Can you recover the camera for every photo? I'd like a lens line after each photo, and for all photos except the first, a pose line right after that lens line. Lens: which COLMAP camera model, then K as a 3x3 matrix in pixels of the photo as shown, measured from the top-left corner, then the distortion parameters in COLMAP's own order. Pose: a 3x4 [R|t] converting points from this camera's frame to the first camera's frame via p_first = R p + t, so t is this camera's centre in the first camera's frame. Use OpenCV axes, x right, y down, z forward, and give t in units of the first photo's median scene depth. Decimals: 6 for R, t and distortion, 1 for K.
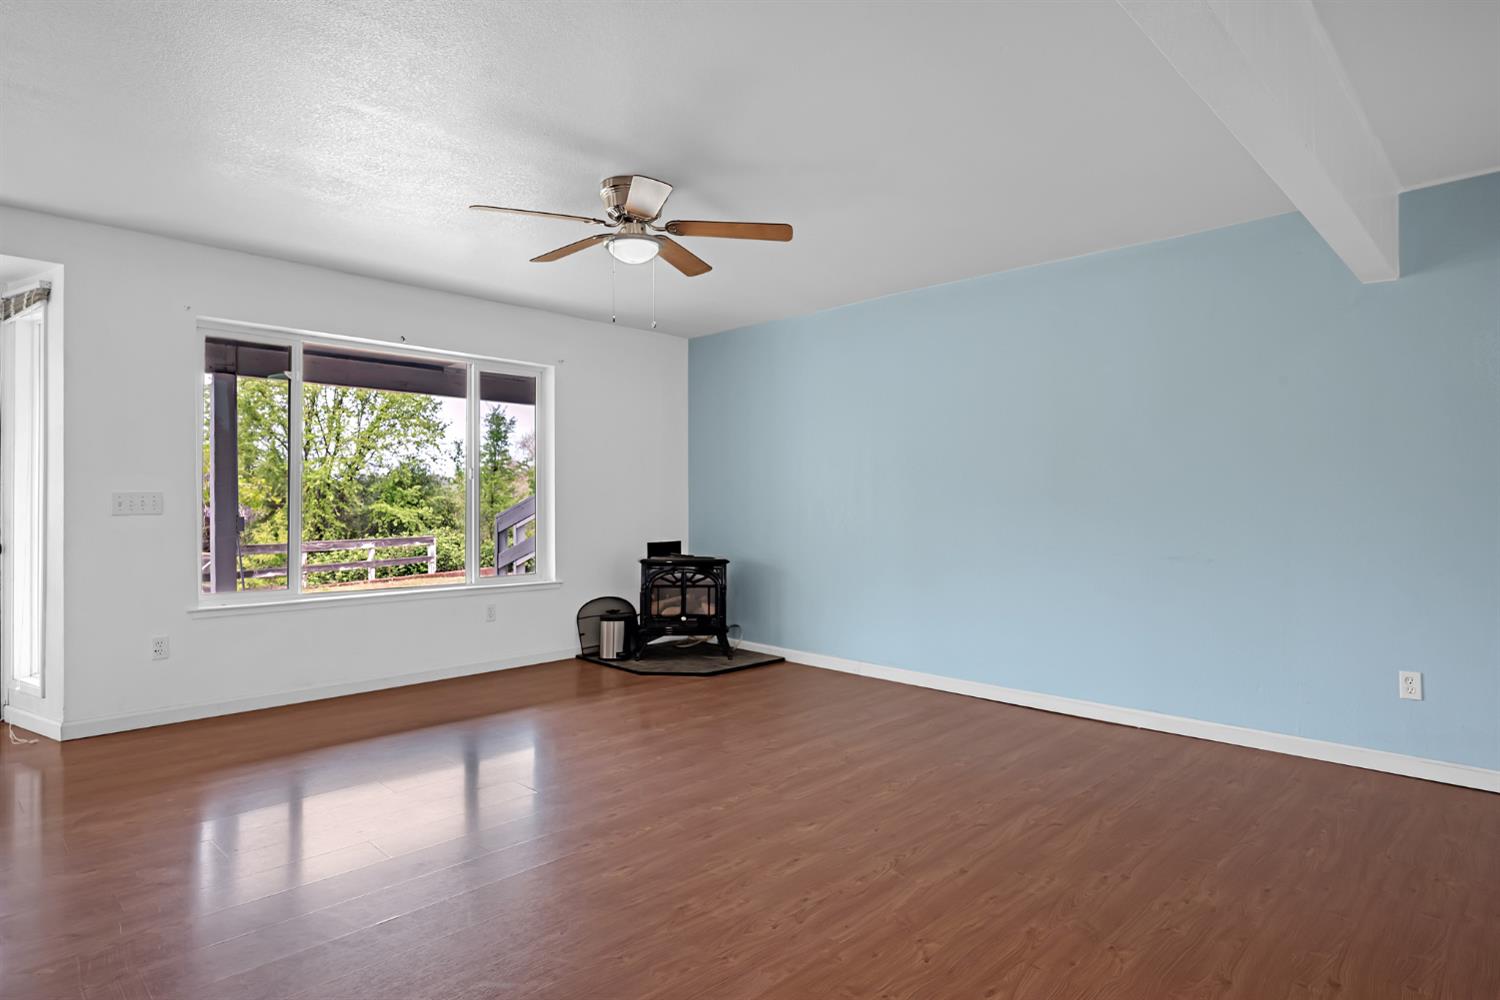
lens RADIAL K [[782.8, 0, 746.0], [0, 782.8, 501.9], [0, 0, 1]] dist [-0.004801, -0.000178]
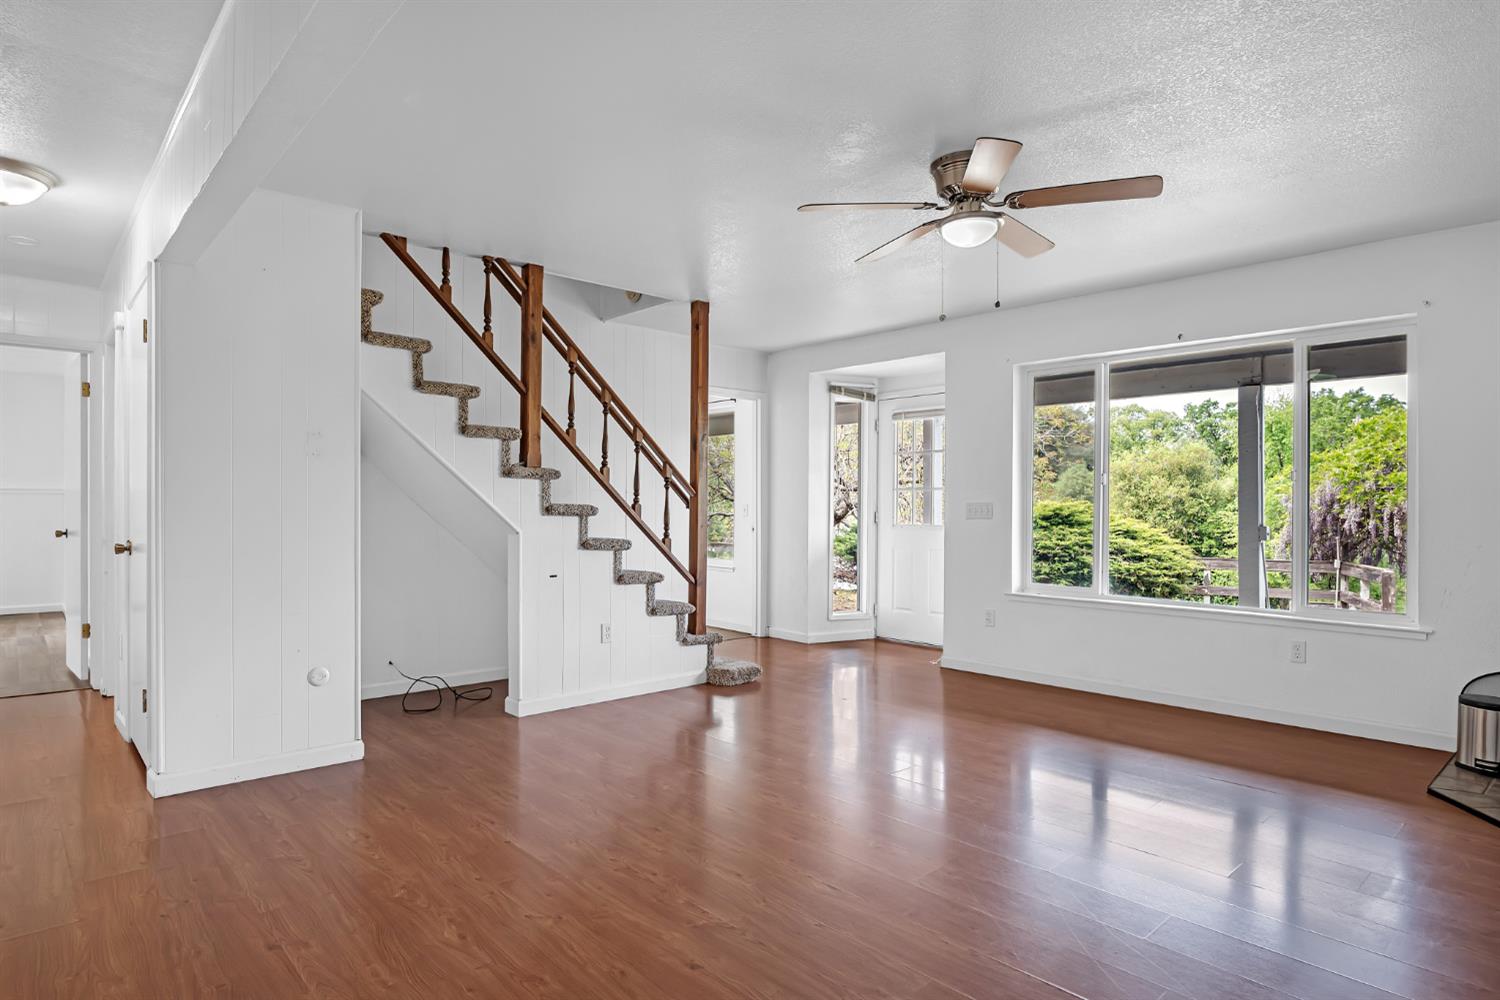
lens RADIAL K [[782.8, 0, 746.0], [0, 782.8, 501.9], [0, 0, 1]] dist [-0.004801, -0.000178]
pose [[-0.004549, -0.009290, -0.999947, 0.529071], [-0.006403, 0.999937, -0.009260, 0.001912], [0.999969, 0.006361, -0.004608, 0.515193]]
